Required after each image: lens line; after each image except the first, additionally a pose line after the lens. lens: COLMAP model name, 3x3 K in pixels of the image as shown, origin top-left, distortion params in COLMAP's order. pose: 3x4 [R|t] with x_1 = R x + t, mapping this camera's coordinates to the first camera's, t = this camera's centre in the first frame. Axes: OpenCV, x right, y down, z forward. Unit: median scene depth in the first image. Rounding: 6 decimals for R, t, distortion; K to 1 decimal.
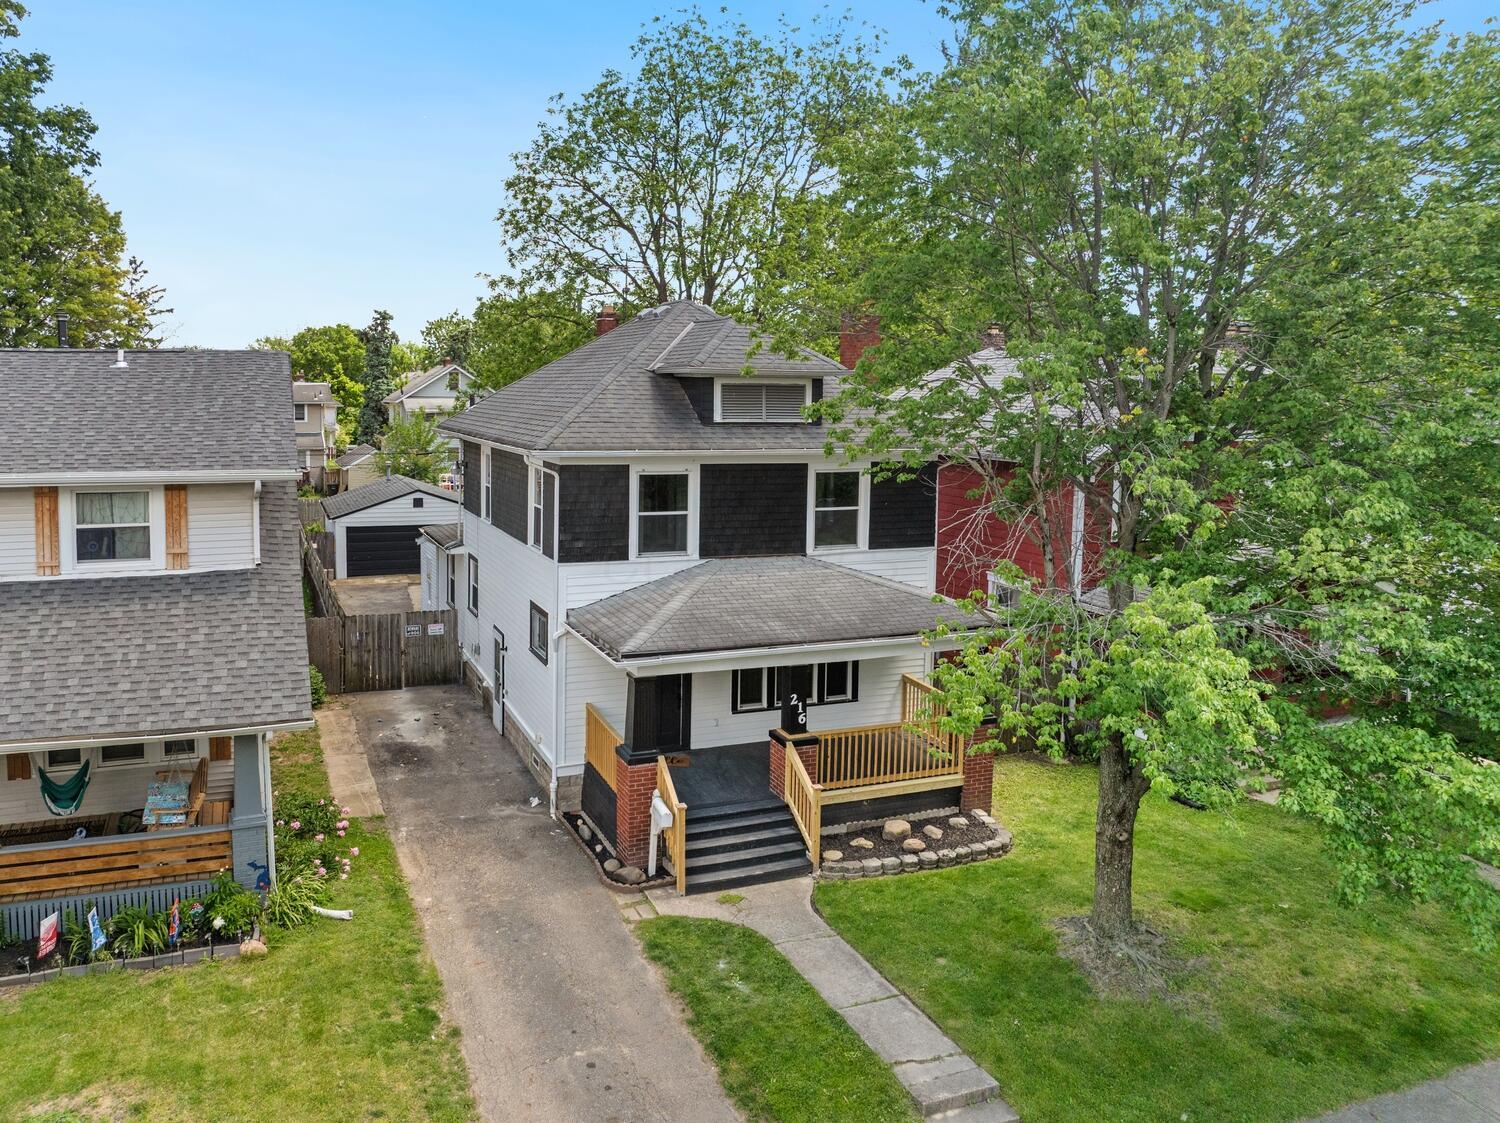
lens RADIAL K [[1129.5, 0, 683.0], [0, 1129.5, 561.2], [0, 0, 1]] dist [-0.039128, -0.006495]
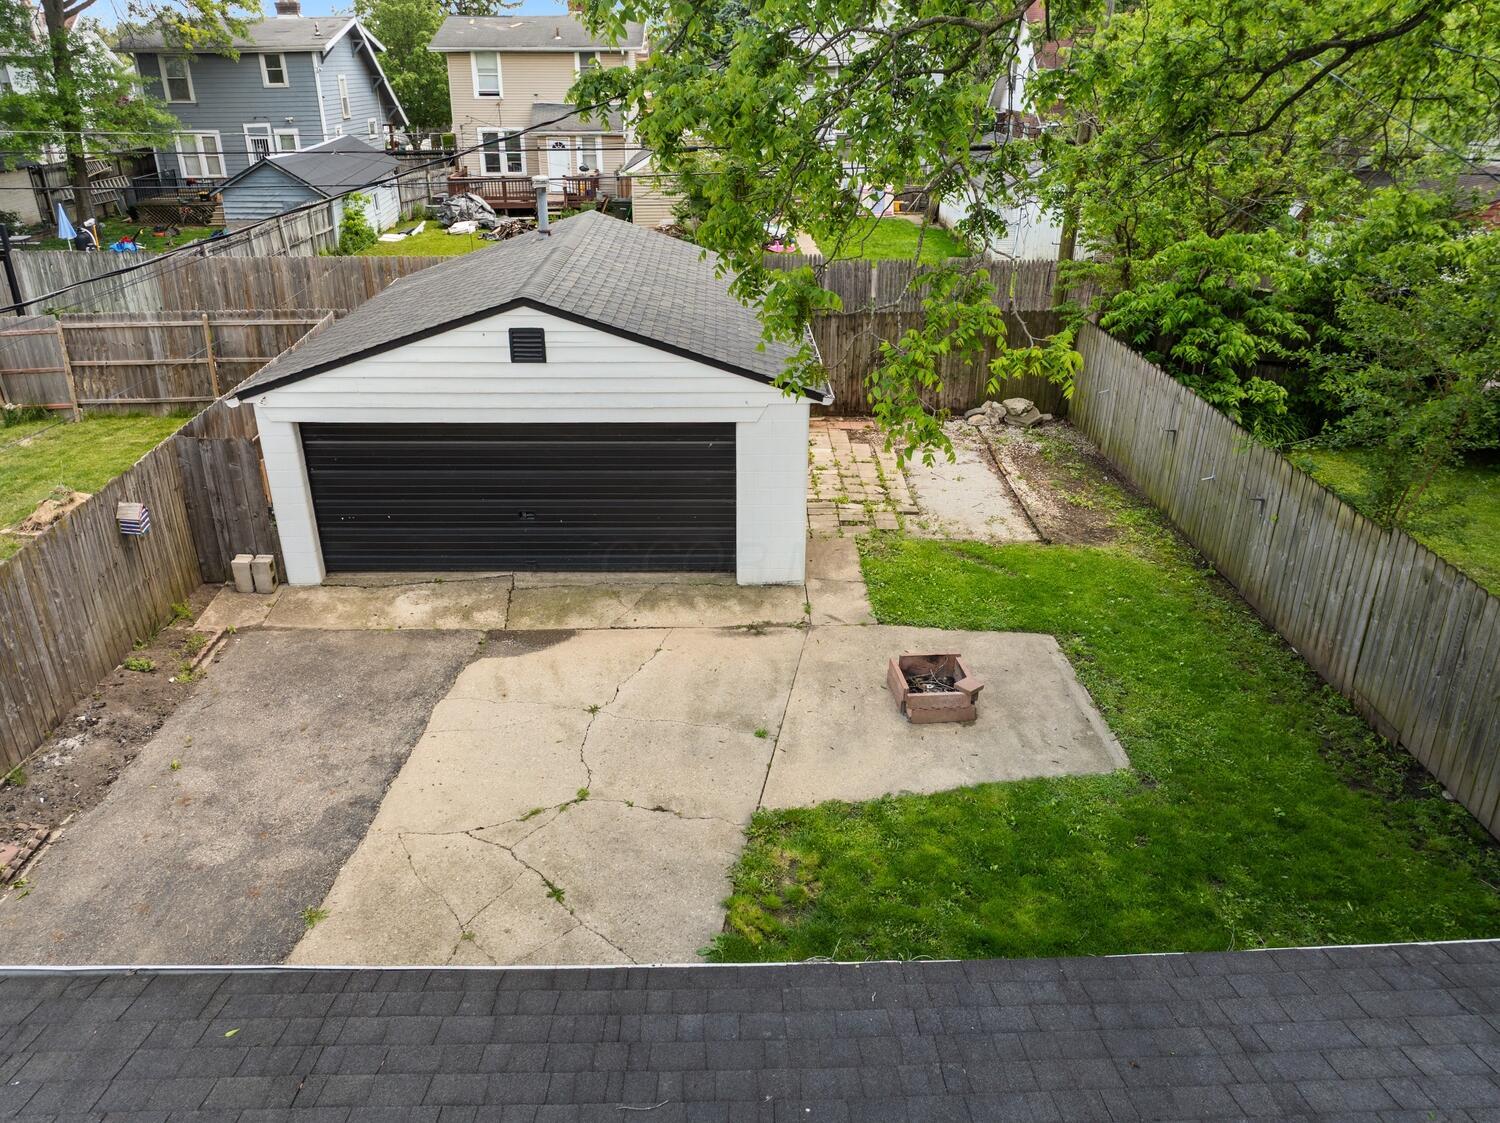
lens RADIAL K [[1085.0, 0, 750.0], [0, 1085.0, 561.5], [0, 0, 1]] dist [-0.040923, 0.002347]
pose [[0.949091, 0.124989, -0.289143, -0.167213], [-0.013087, 0.932763, 0.360253, -0.167651], [0.314729, -0.338129, 0.886913, 1.286972]]
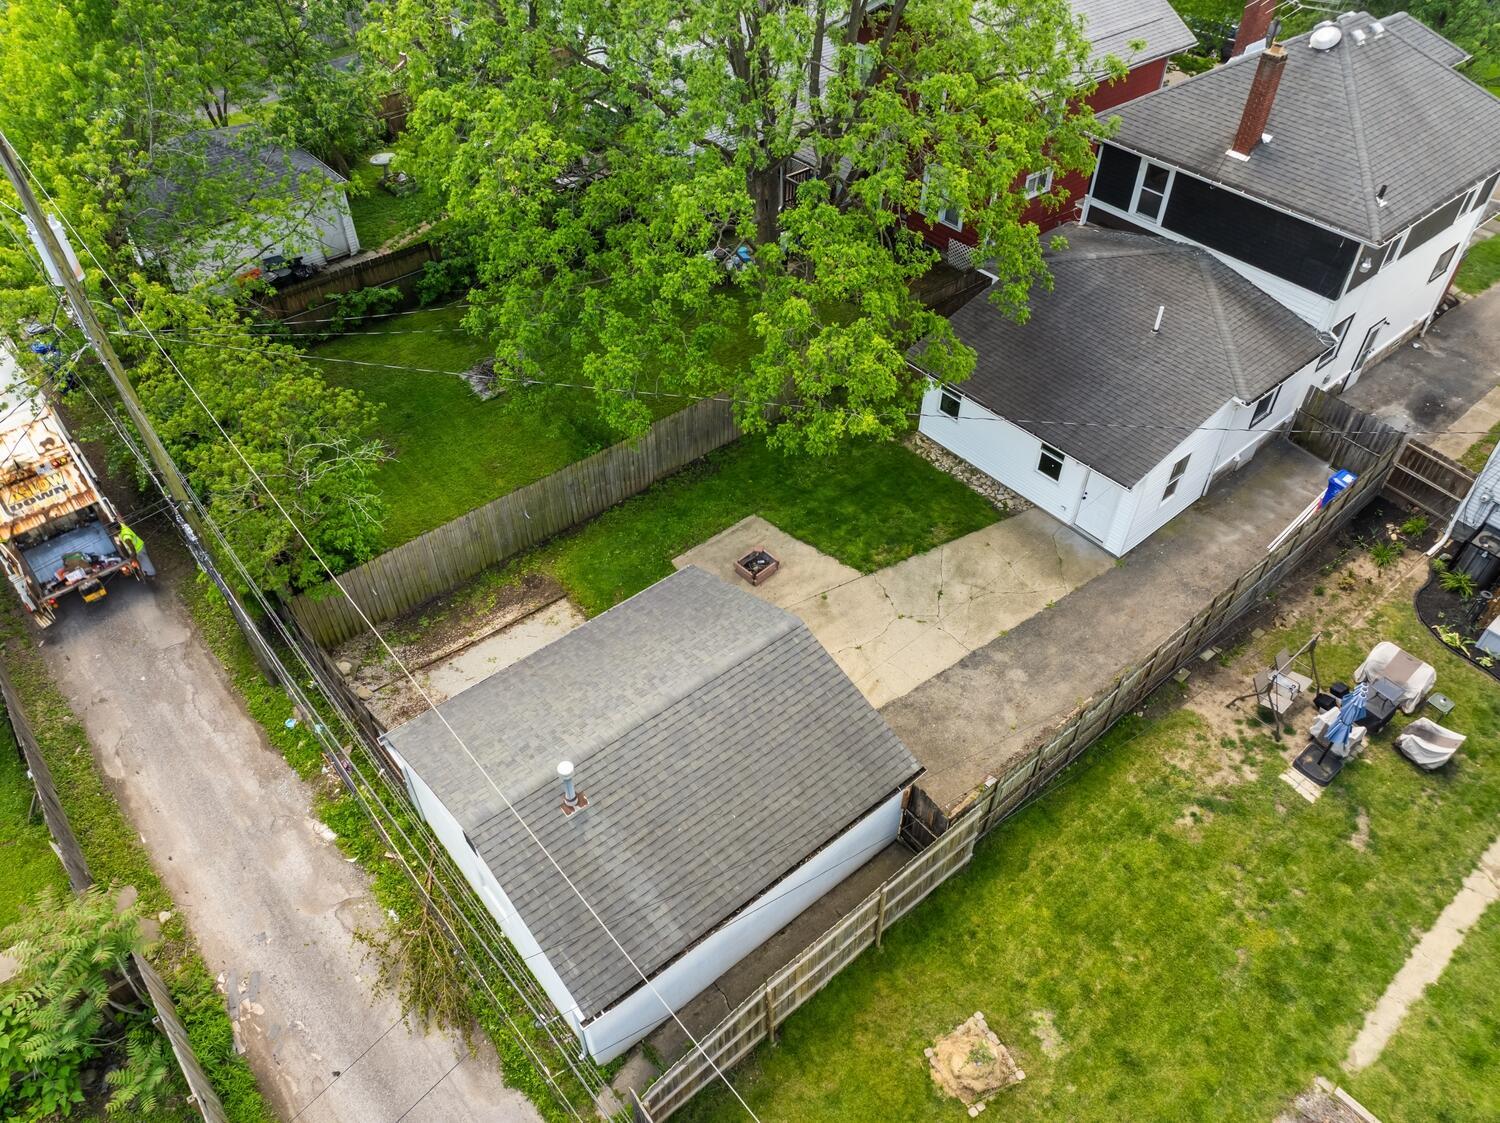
lens RADIAL K [[1063.1, 0, 750.0], [0, 1063.1, 561.5], [0, 0, 1]] dist [-0.037024, 0.003154]
pose [[-0.337980, -0.661405, 0.669561, -0.860988], [0.054523, 0.696472, 0.715510, -0.674334], [-0.939573, 0.278334, -0.199332, 1.857677]]
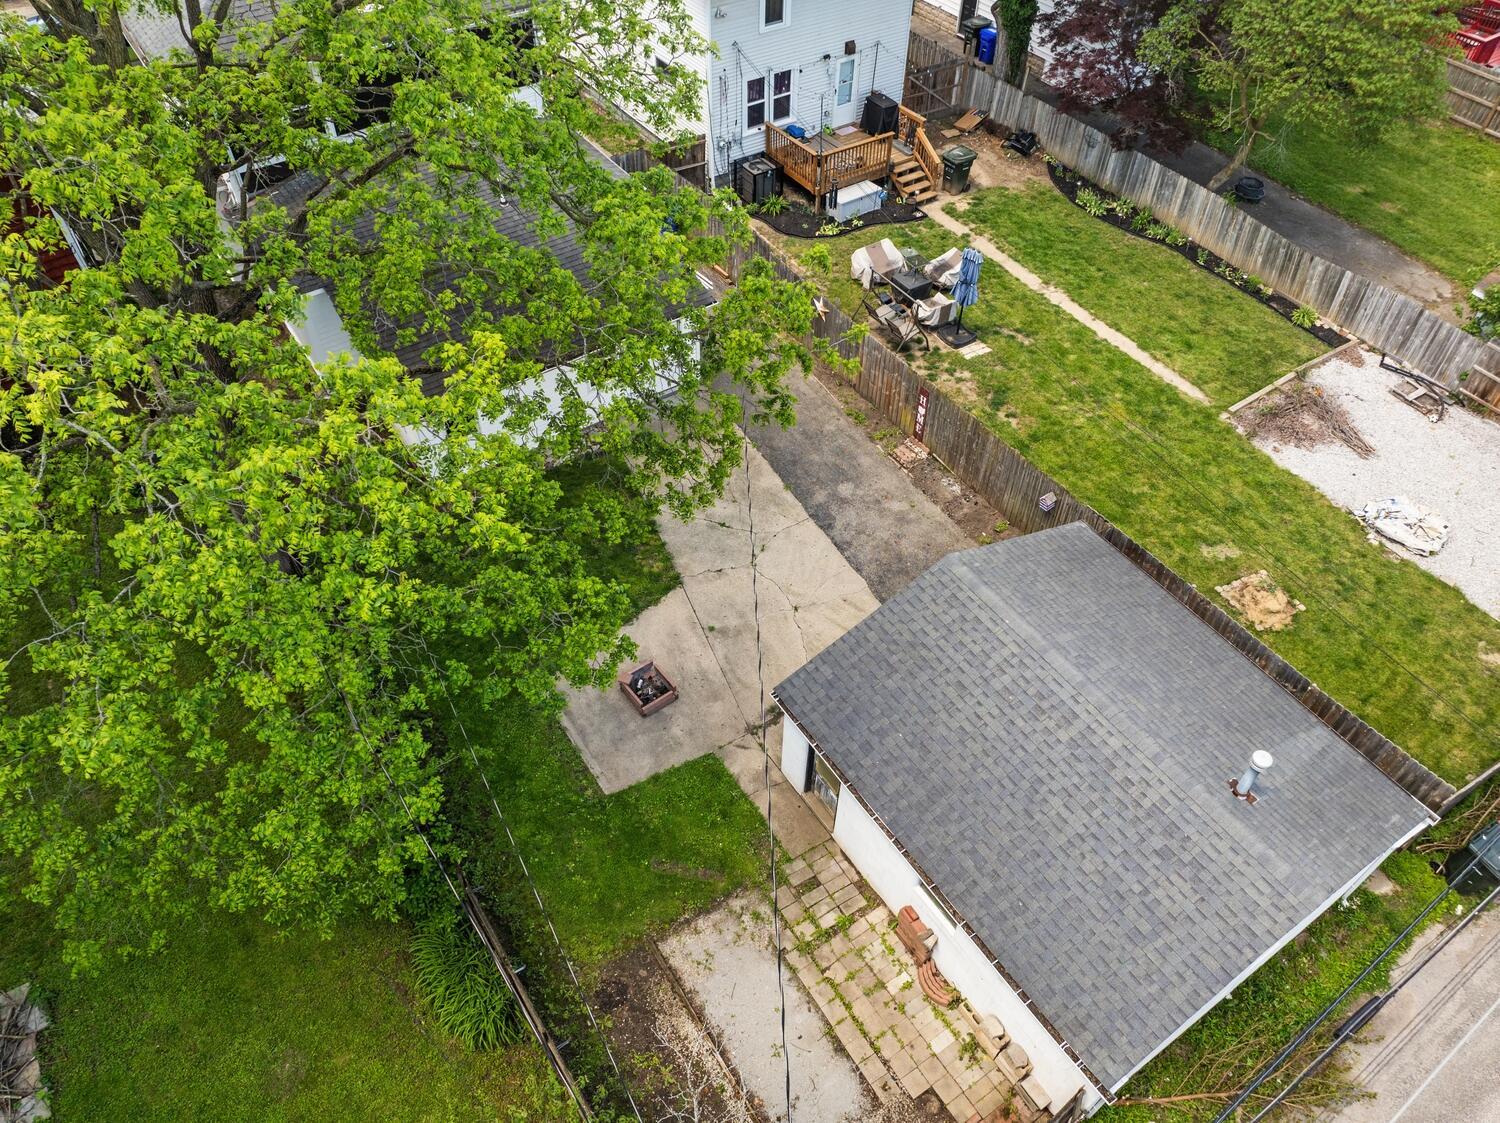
lens RADIAL K [[1063.6, 0, 750.0], [0, 1063.6, 561.5], [0, 0, 1]] dist [-0.004363, -0.085608]
pose [[-0.970846, 0.160875, -0.177702, -0.166645], [-0.039496, 0.623841, 0.780553, -0.602350], [0.236429, 0.764815, -0.599299, 2.046092]]
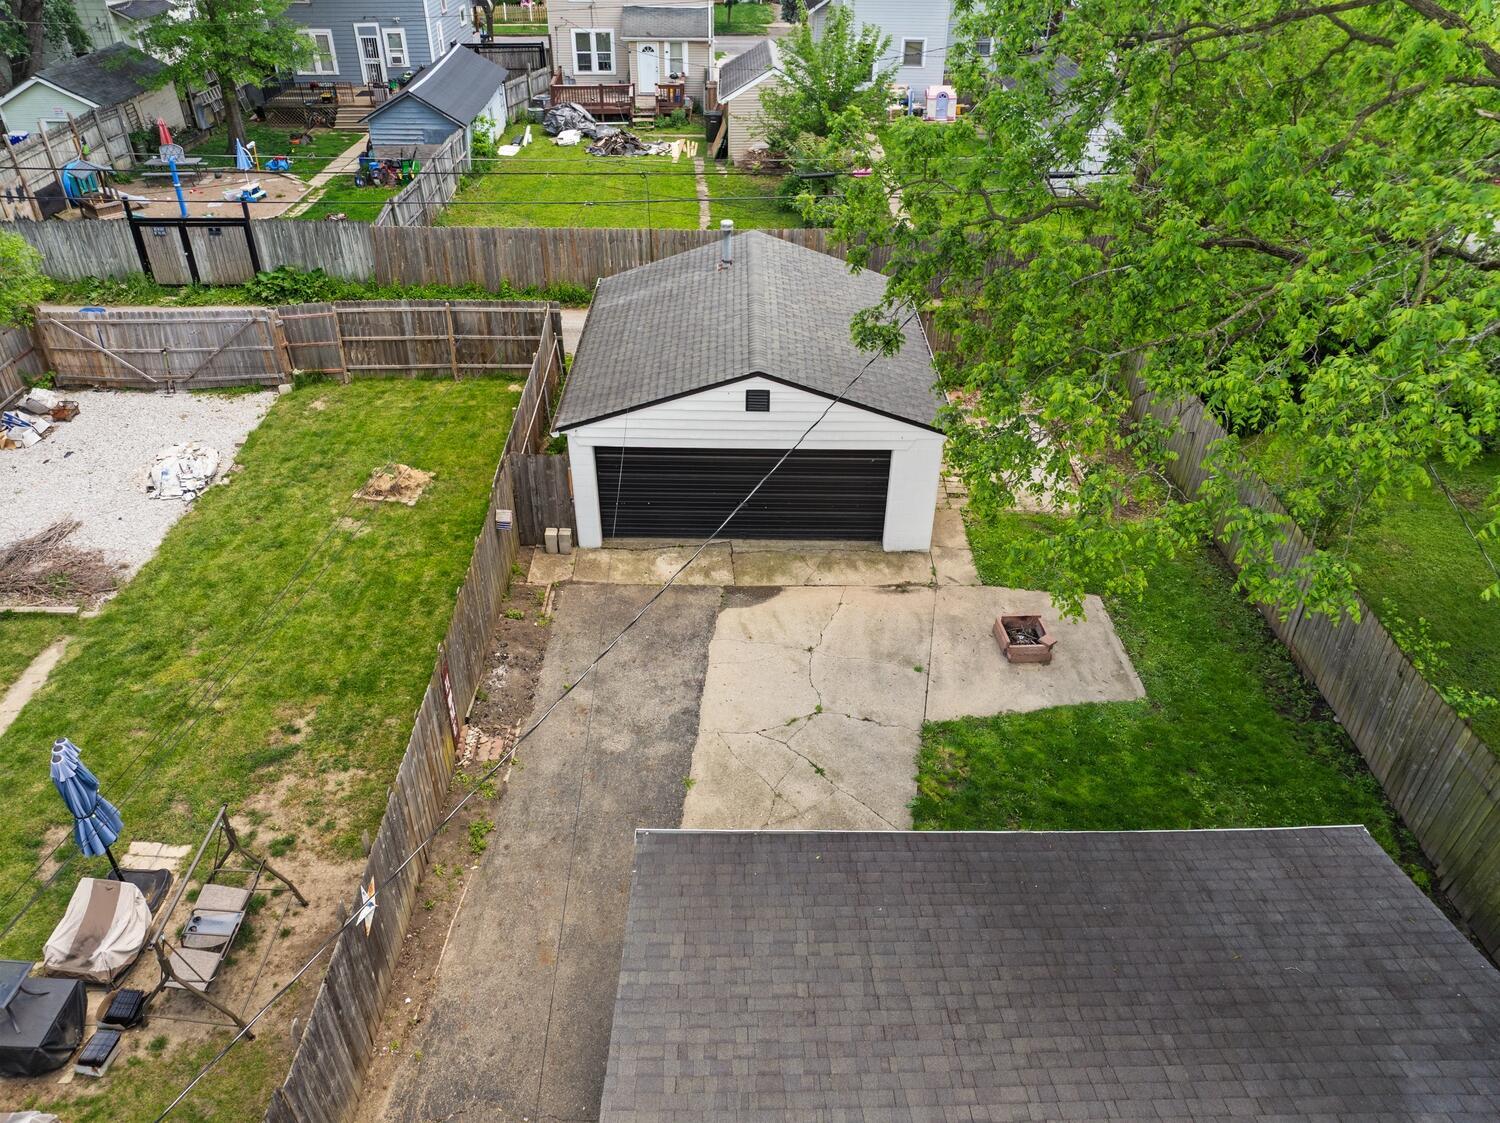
lens RADIAL K [[1063.3, 0, 750.0], [0, 1063.3, 561.5], [0, 0, 1]] dist [-0.032745, -0.010400]
pose [[0.942496, 0.189358, -0.275400, -0.202484], [-0.021720, 0.856974, 0.514902, -0.340192], [0.333511, -0.479312, 0.811807, 1.107411]]
